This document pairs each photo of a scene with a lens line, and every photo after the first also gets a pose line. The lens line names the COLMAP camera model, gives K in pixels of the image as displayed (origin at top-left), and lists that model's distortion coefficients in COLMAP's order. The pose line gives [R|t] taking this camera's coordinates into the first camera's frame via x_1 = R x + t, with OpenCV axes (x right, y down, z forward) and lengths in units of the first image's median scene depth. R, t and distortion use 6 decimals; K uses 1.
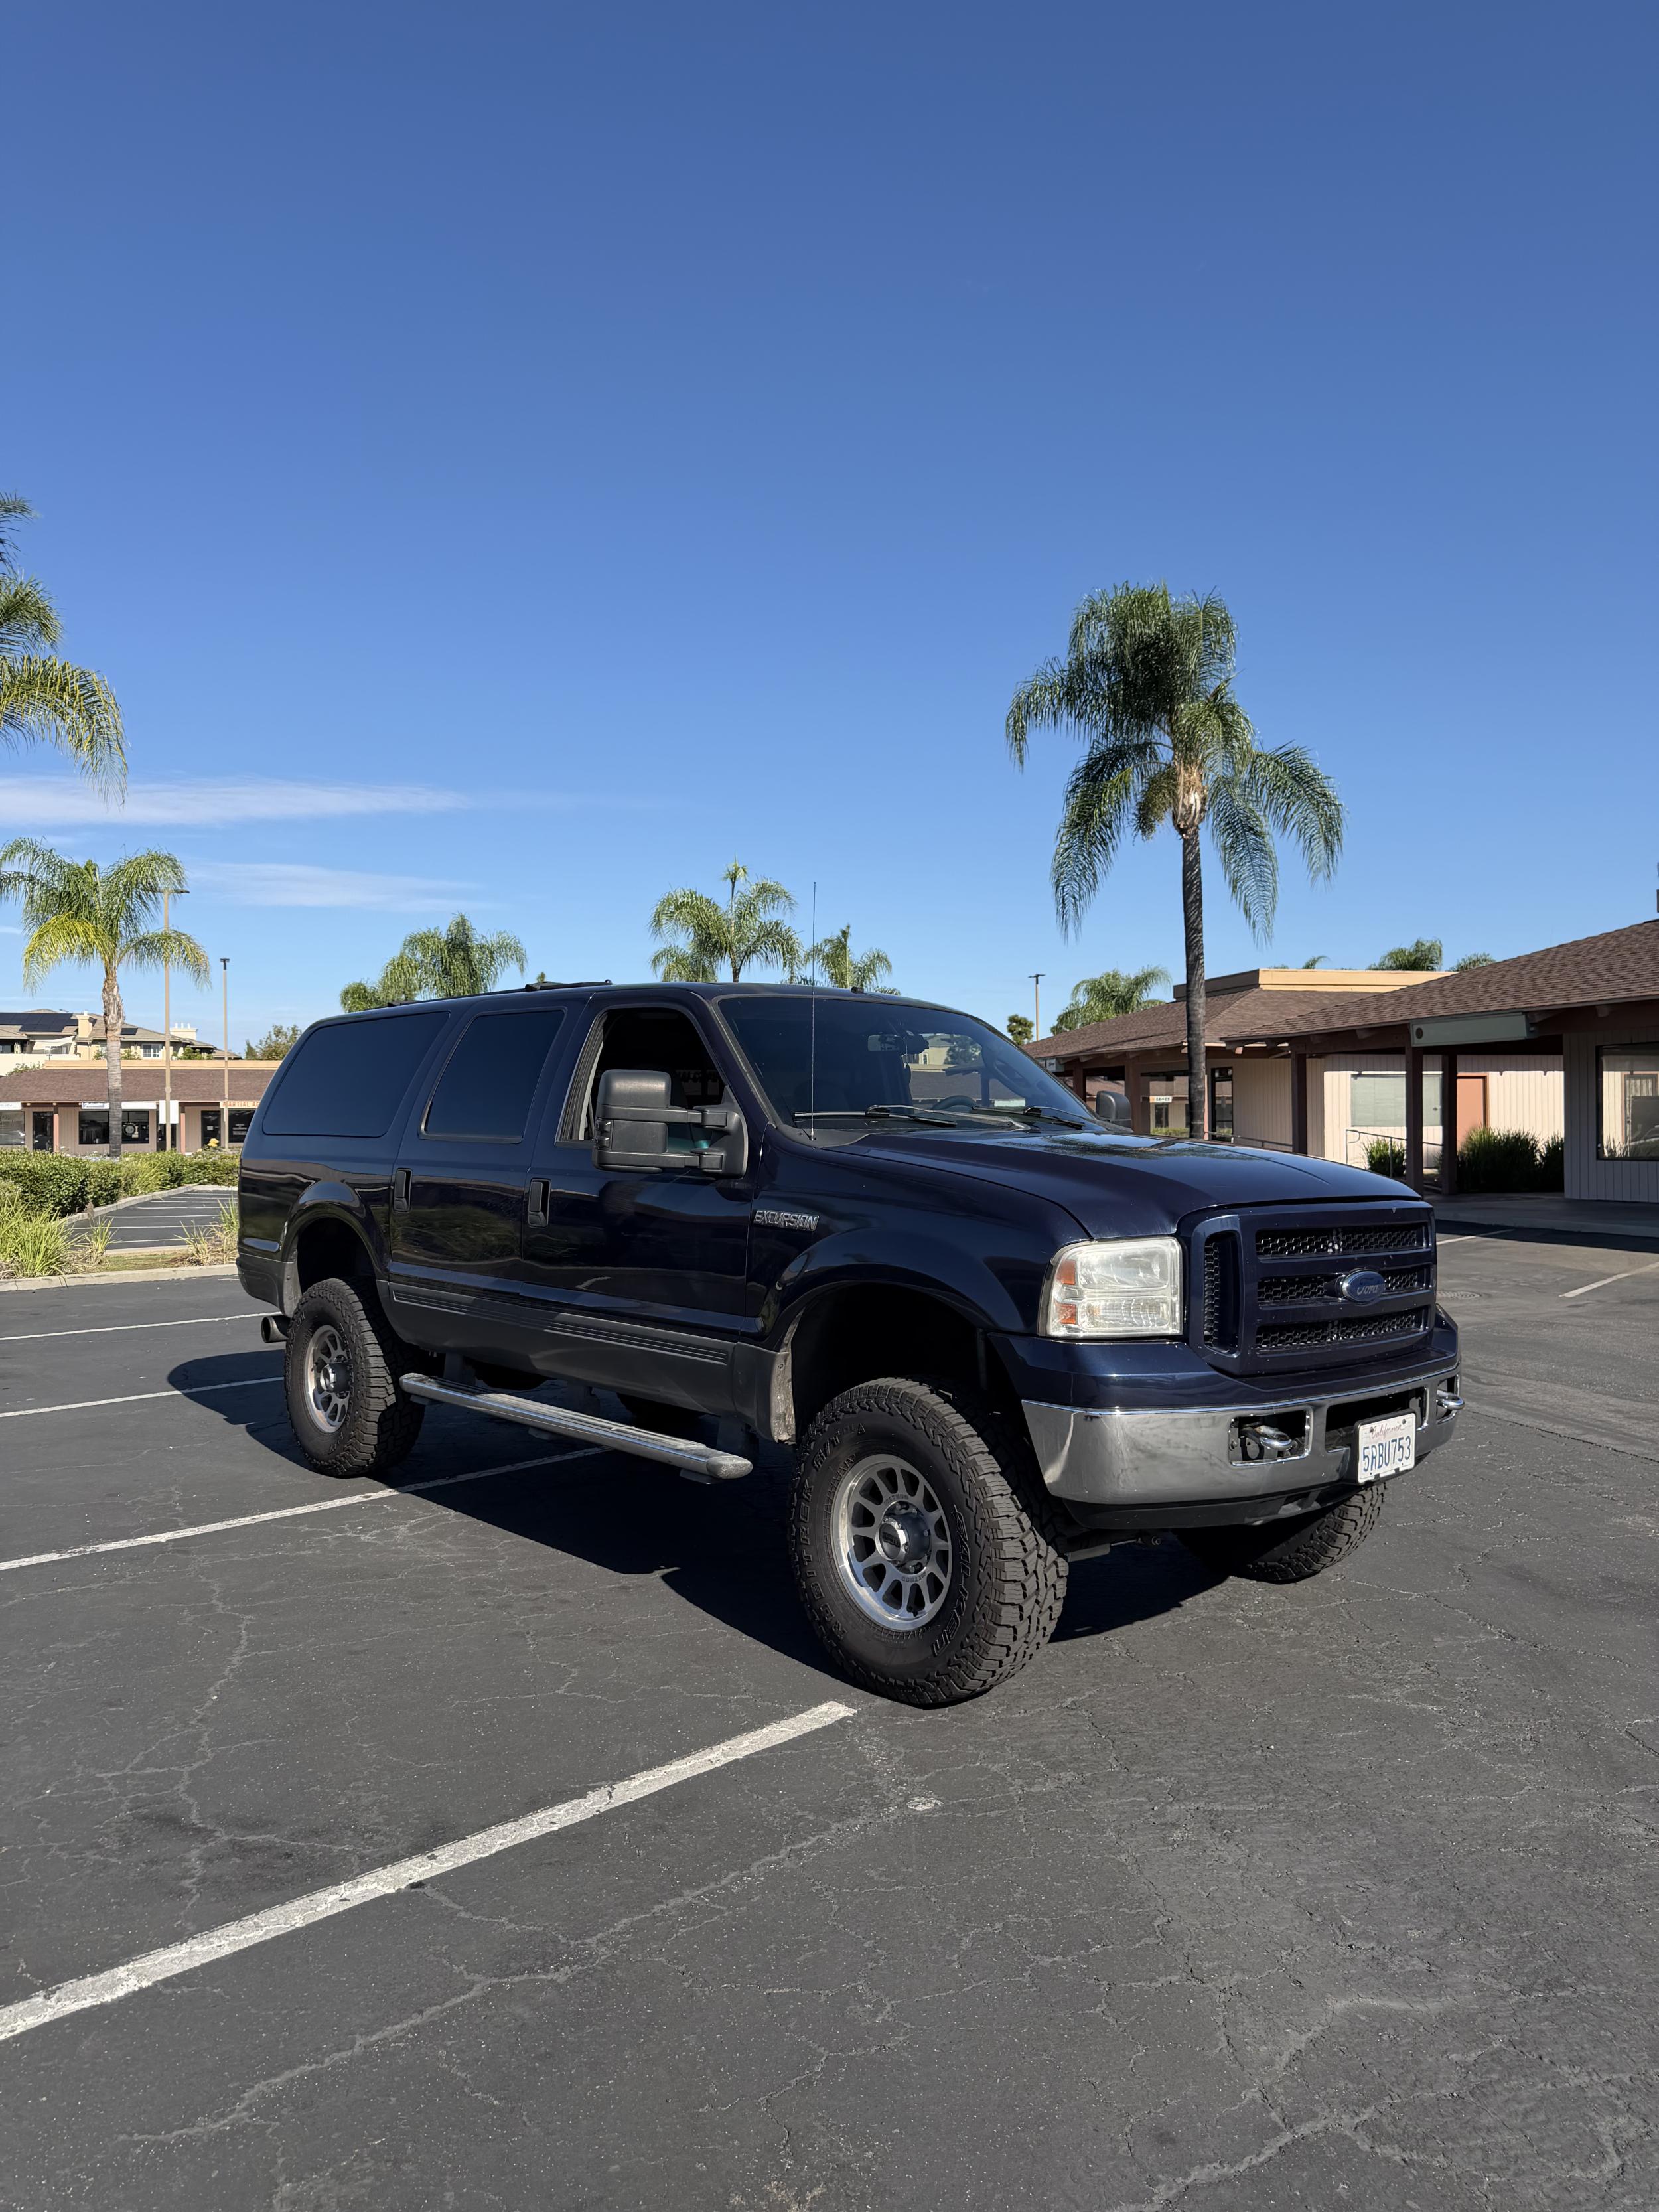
lens RADIAL K [[1592.4, 0, 770.6], [0, 1592.4, 1093.7], [0, 0, 1]] dist [0.020354, -0.013088]
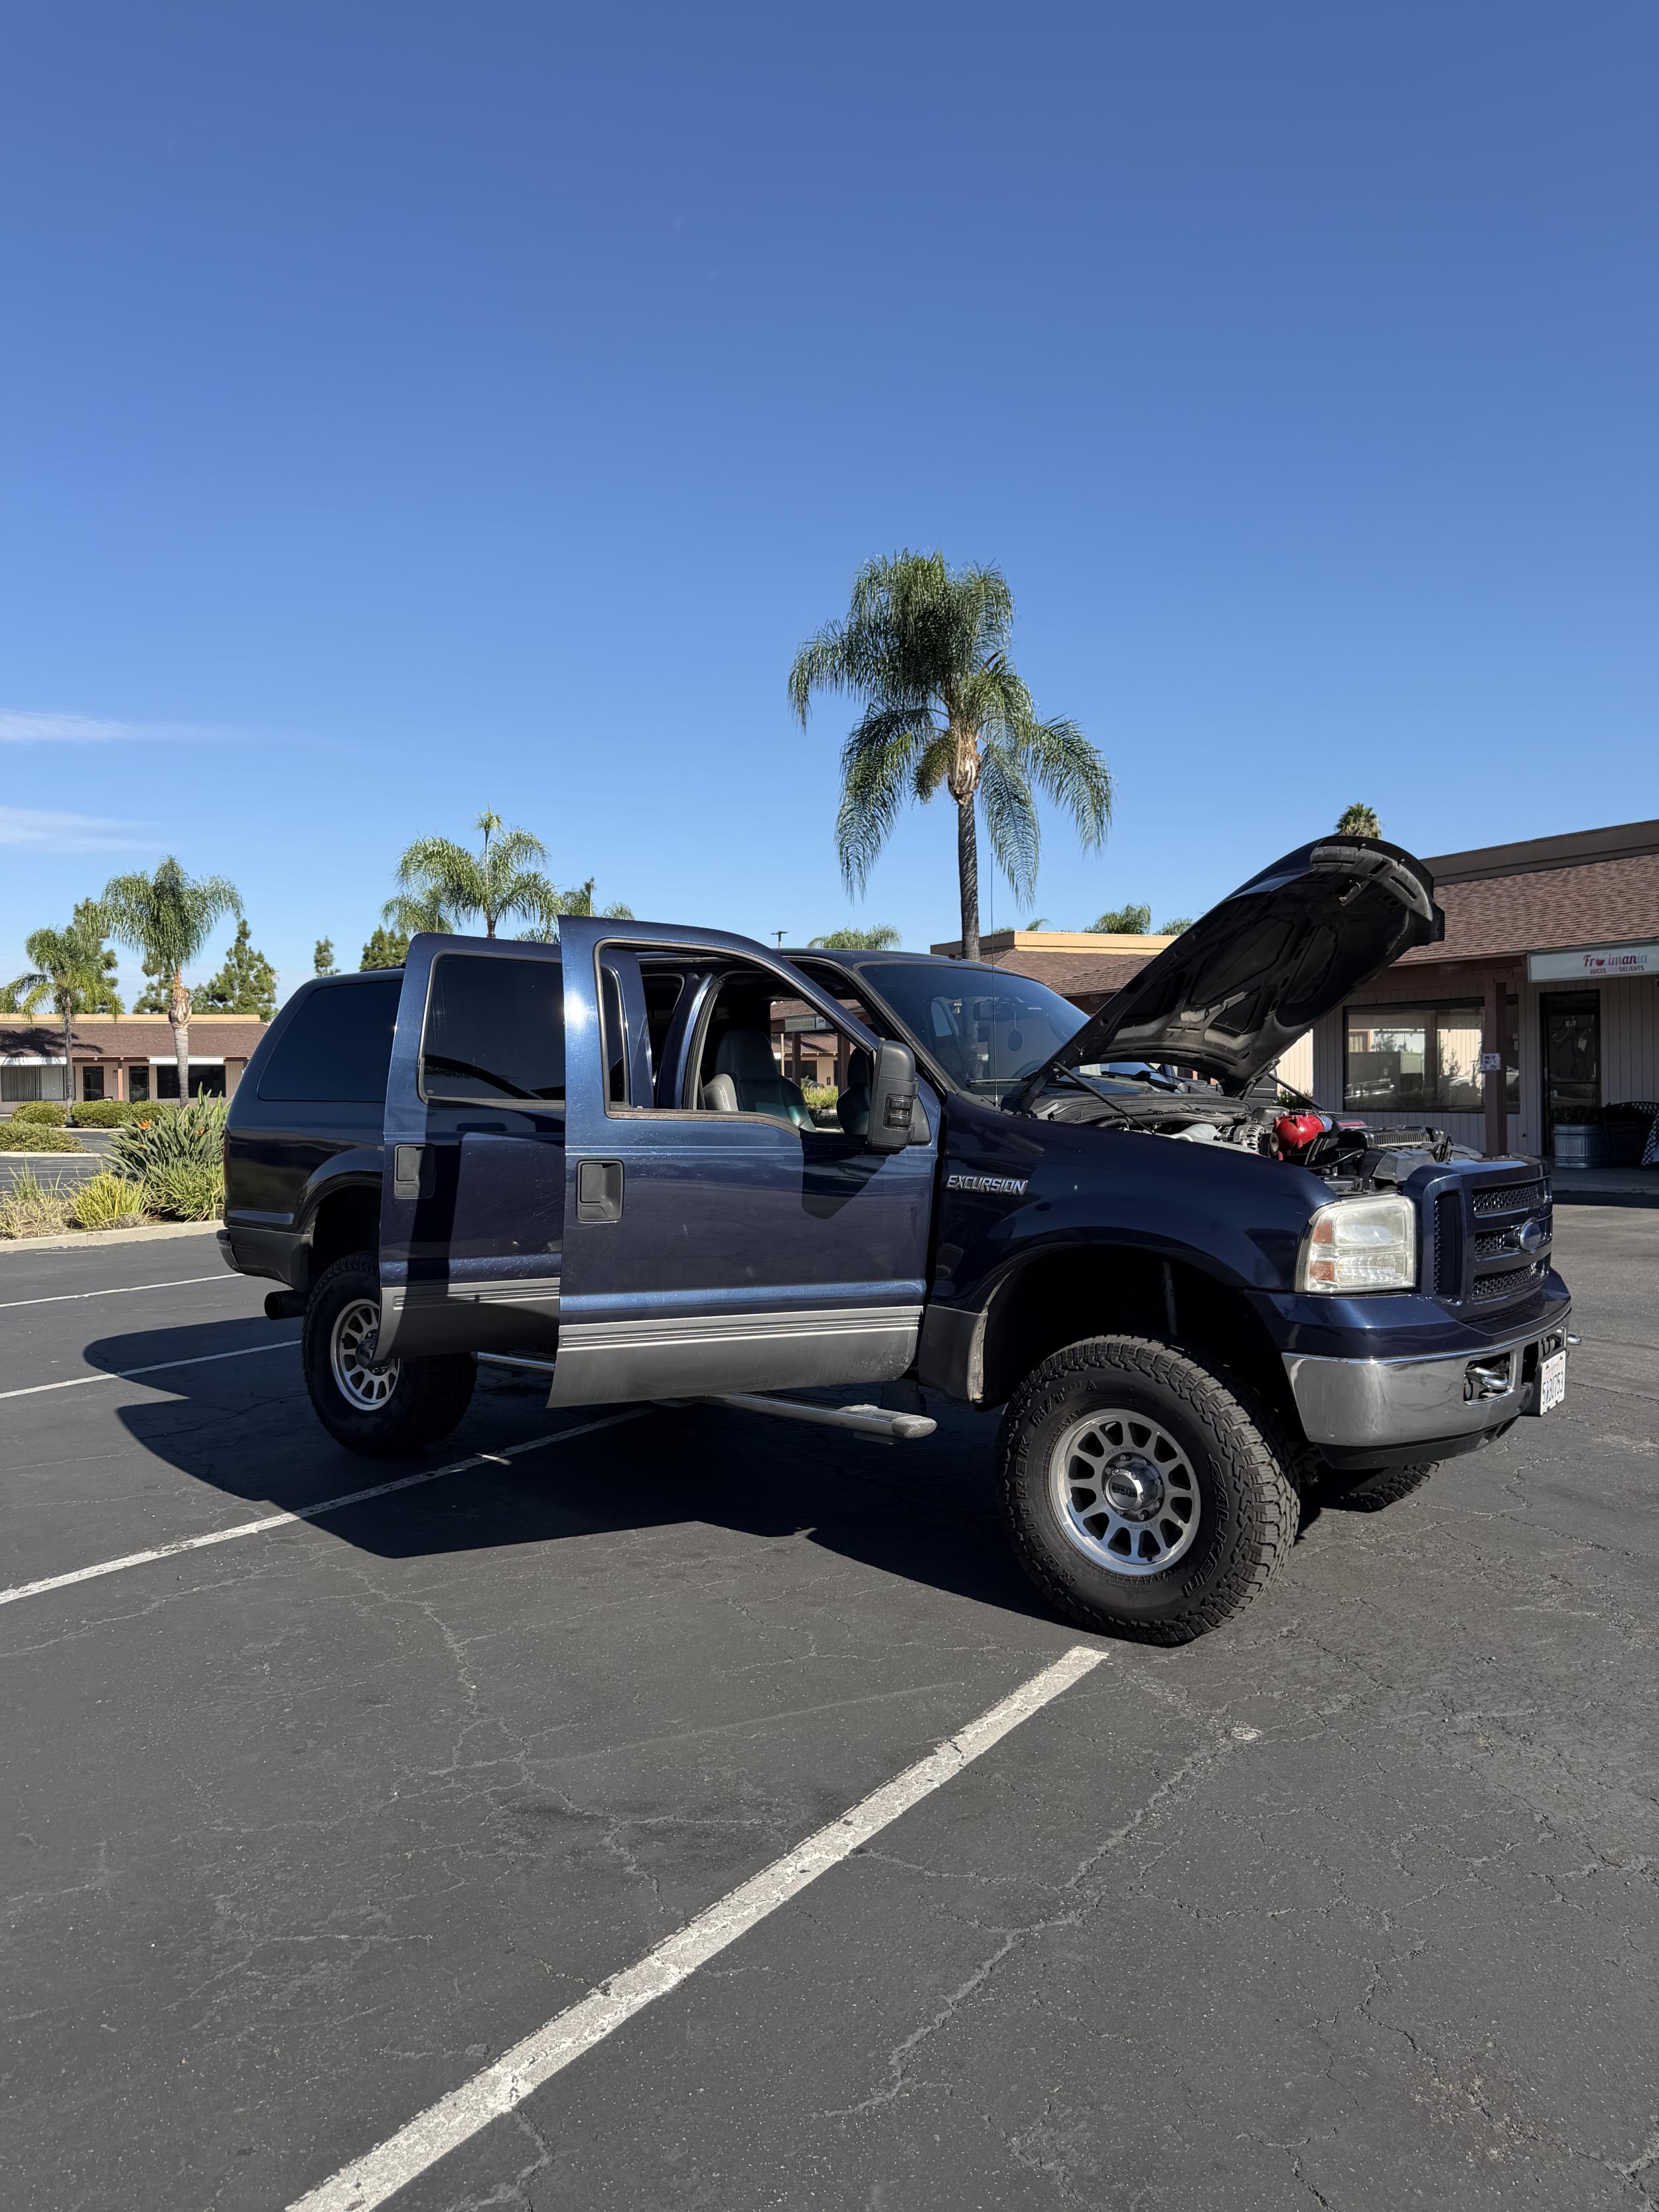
lens RADIAL K [[1584.2, 0, 841.7], [0, 1584.2, 1093.1], [0, 0, 1]] dist [0.044212, -0.061530]
pose [[0.980851, -0.003434, 0.194732, -0.276329], [-0.001898, 0.999628, 0.027190, -0.008030], [-0.194753, -0.027039, 0.980480, 0.015848]]
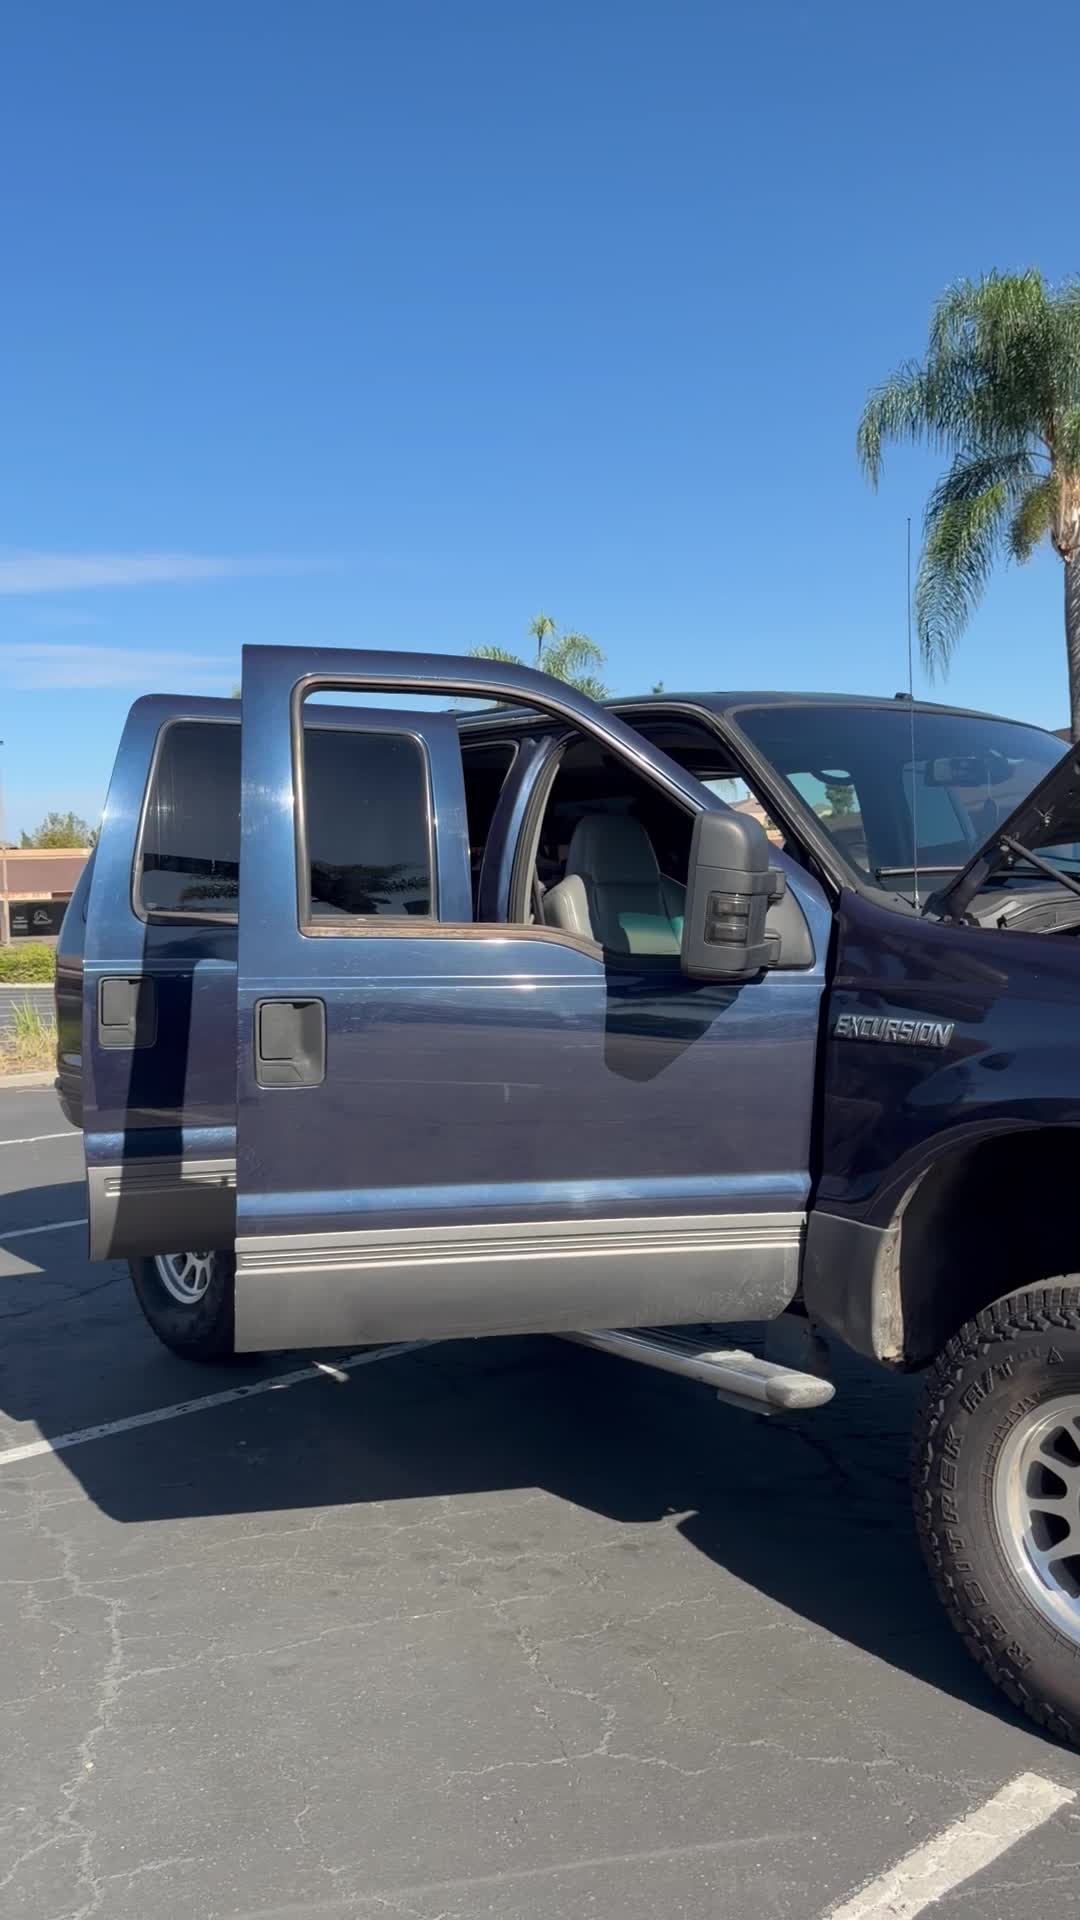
lens RADIAL K [[1719.8, 0, 485.5], [0, 1719.8, 962.2], [0, 0, 1]] dist [0.100512, -0.258213]
pose [[0.997905, -0.023356, -0.060329, -0.114891], [0.026613, 0.998200, 0.053751, 0.006924], [0.058965, -0.055244, 0.996730, 0.267096]]
